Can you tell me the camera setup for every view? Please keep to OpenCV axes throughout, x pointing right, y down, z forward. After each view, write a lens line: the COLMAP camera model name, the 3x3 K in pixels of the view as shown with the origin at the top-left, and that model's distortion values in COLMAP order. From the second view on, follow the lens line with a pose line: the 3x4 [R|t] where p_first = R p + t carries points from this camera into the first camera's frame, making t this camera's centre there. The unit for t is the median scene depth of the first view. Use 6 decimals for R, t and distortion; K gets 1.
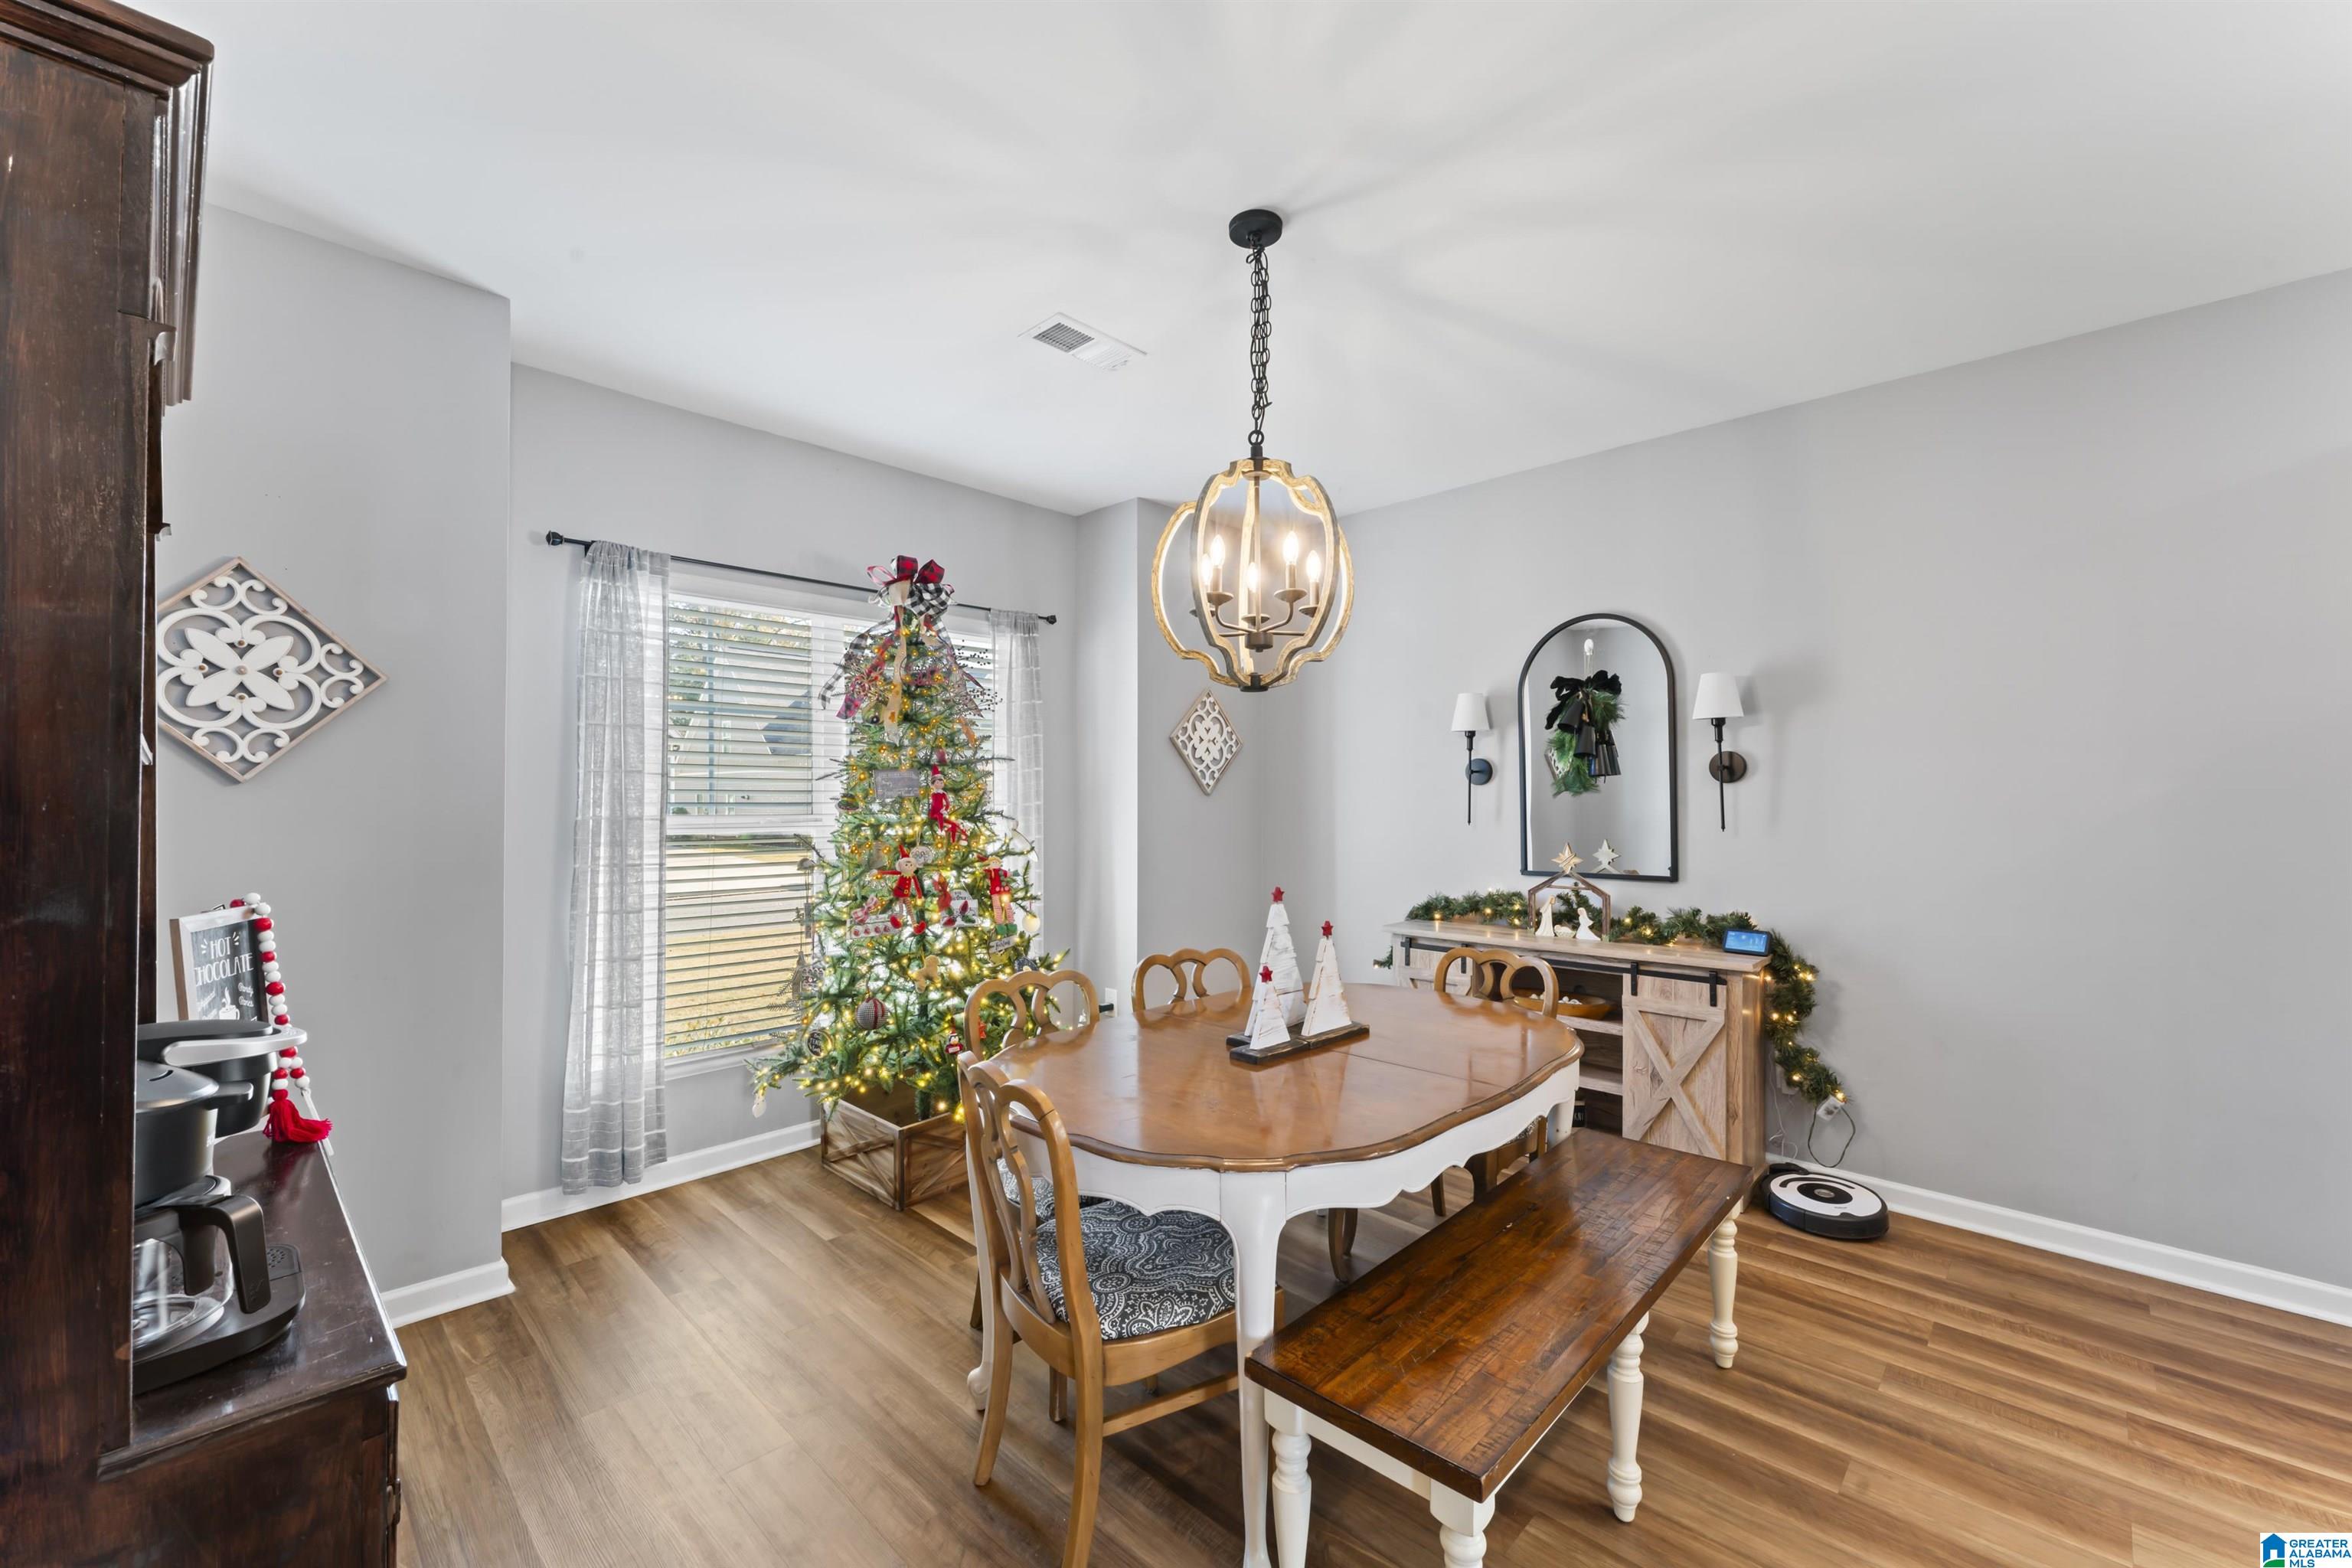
lens RADIAL K [[928.9, 0, 1166.8], [0, 928.9, 780.4], [0, 0, 1]] dist [-0.000006, 0.000379]
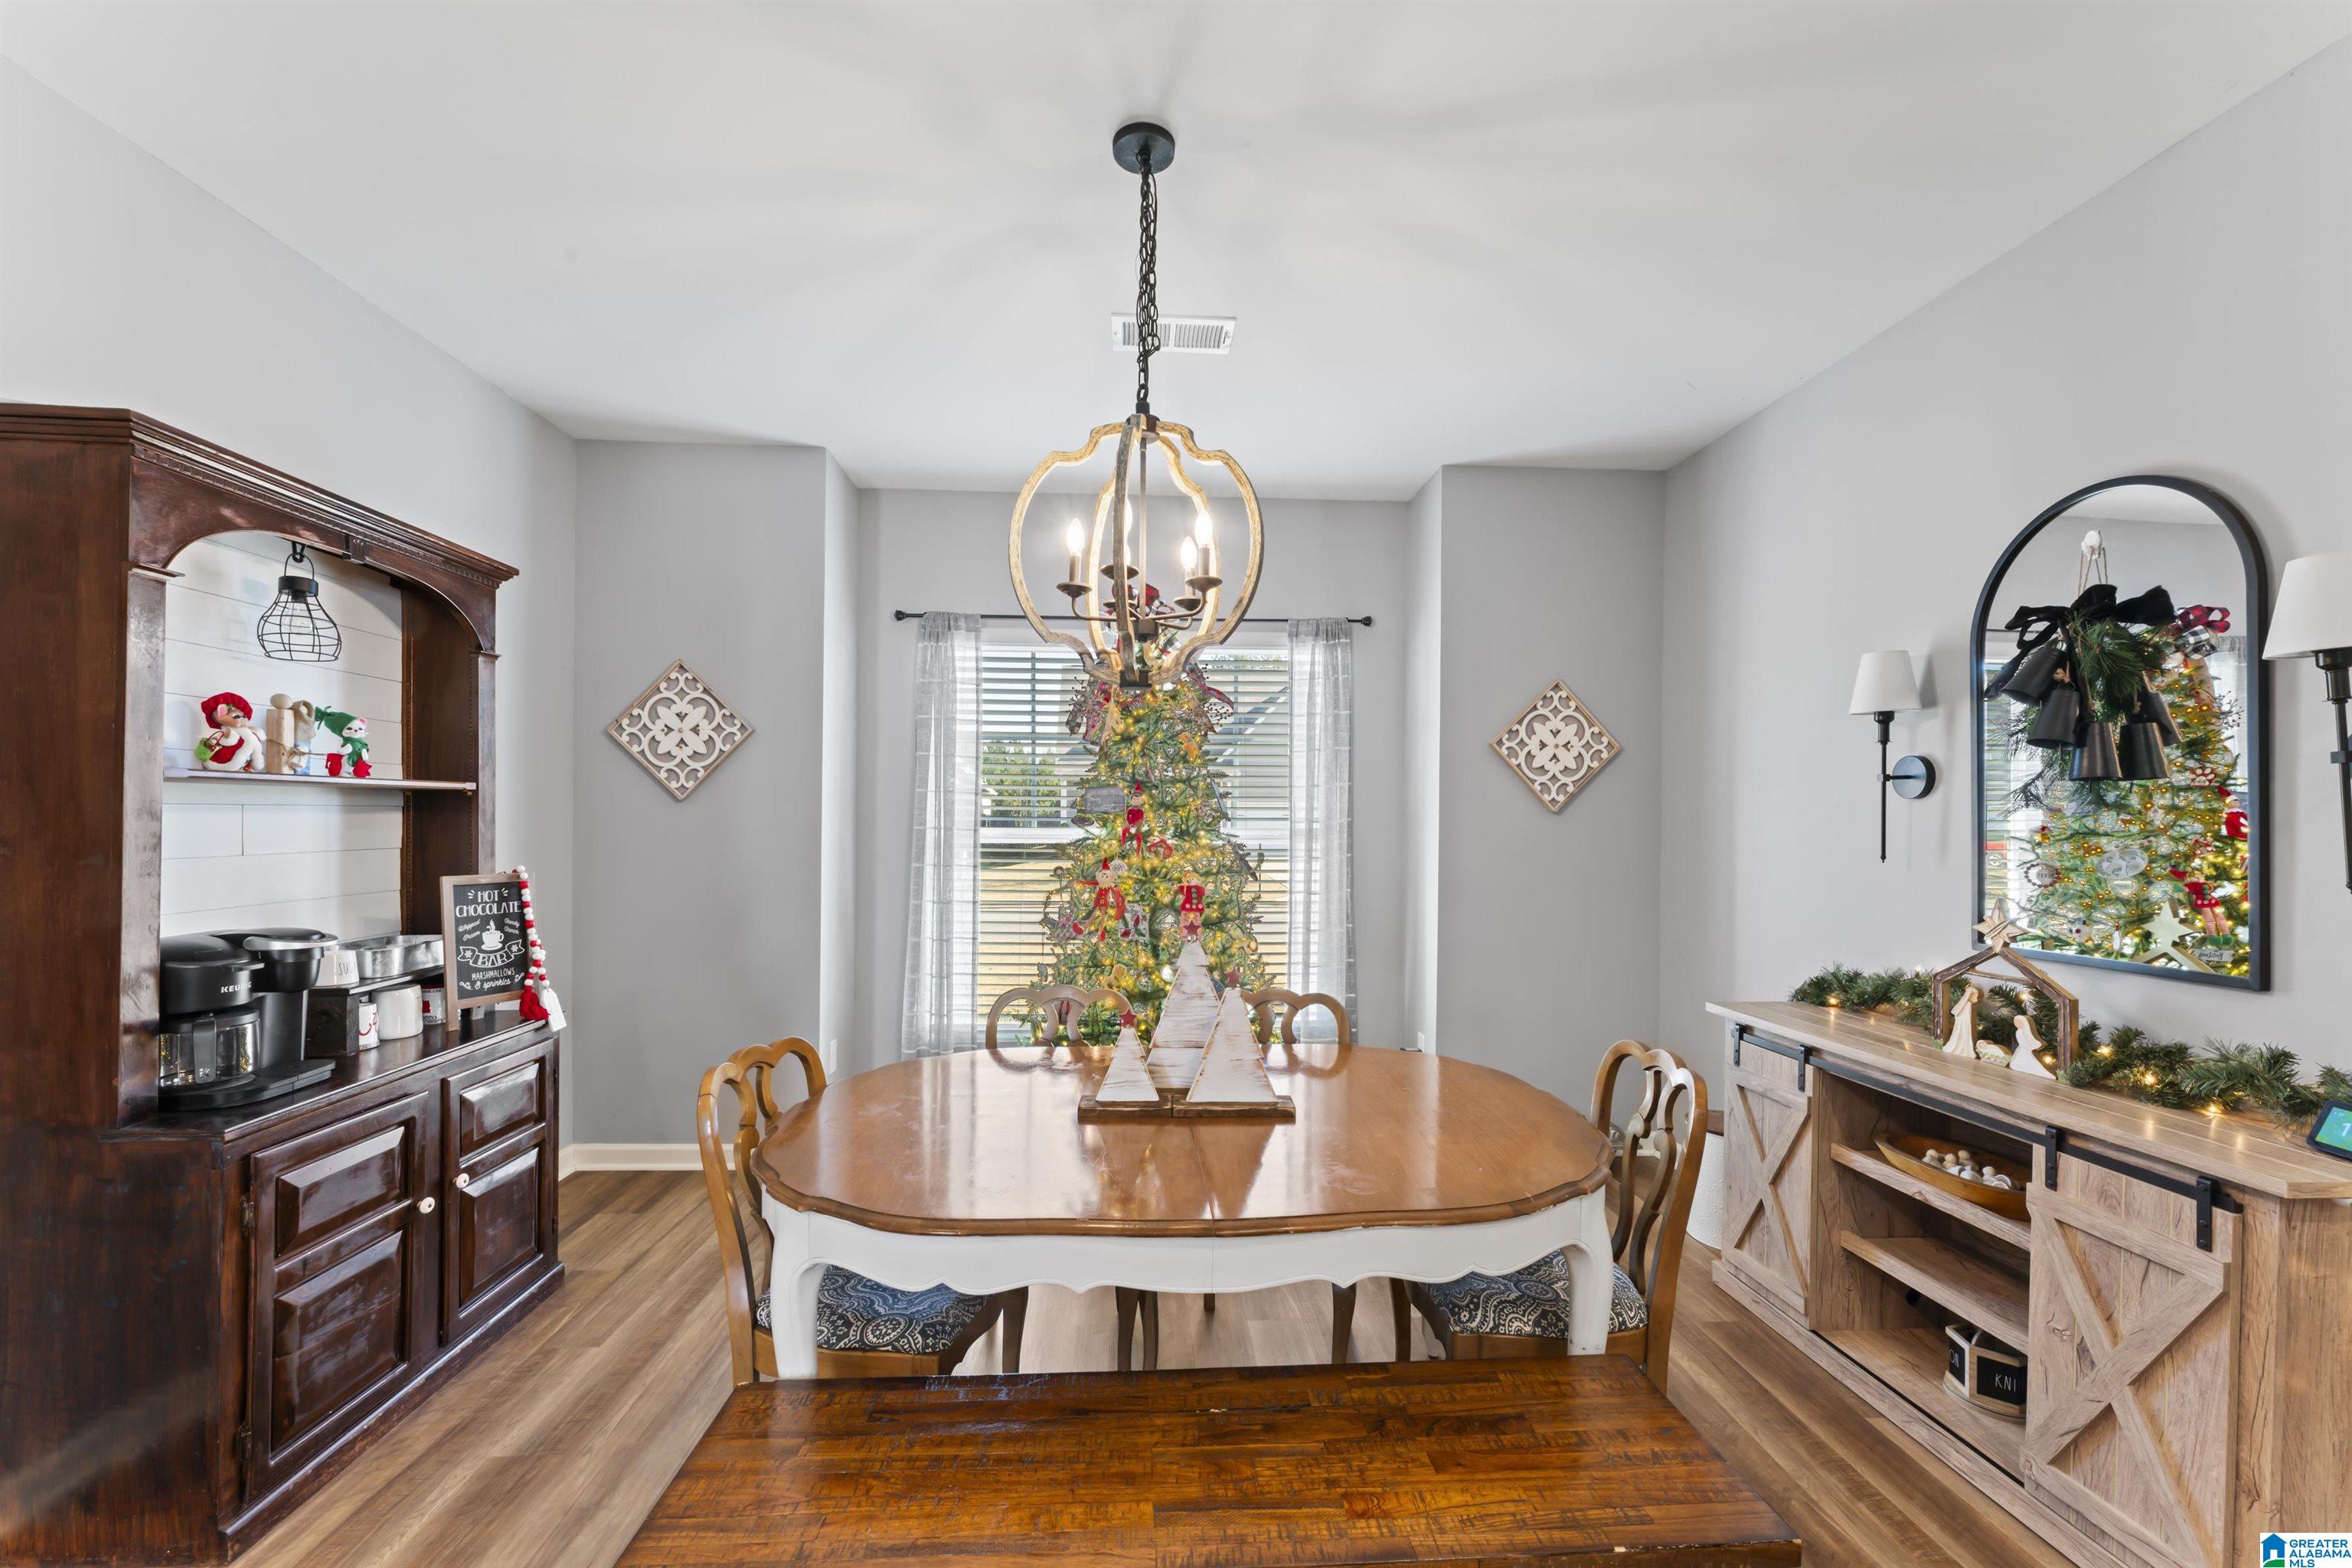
lens RADIAL K [[928.9, 0, 1174.4], [0, 928.9, 804.8], [0, 0, 1]] dist [-0.000006, 0.000379]
pose [[0.742957, -0.001520, -0.669338, 0.490588], [0.004868, 0.999983, 0.003132, 0.006150], [0.669322, -0.005585, 0.742952, 0.267224]]
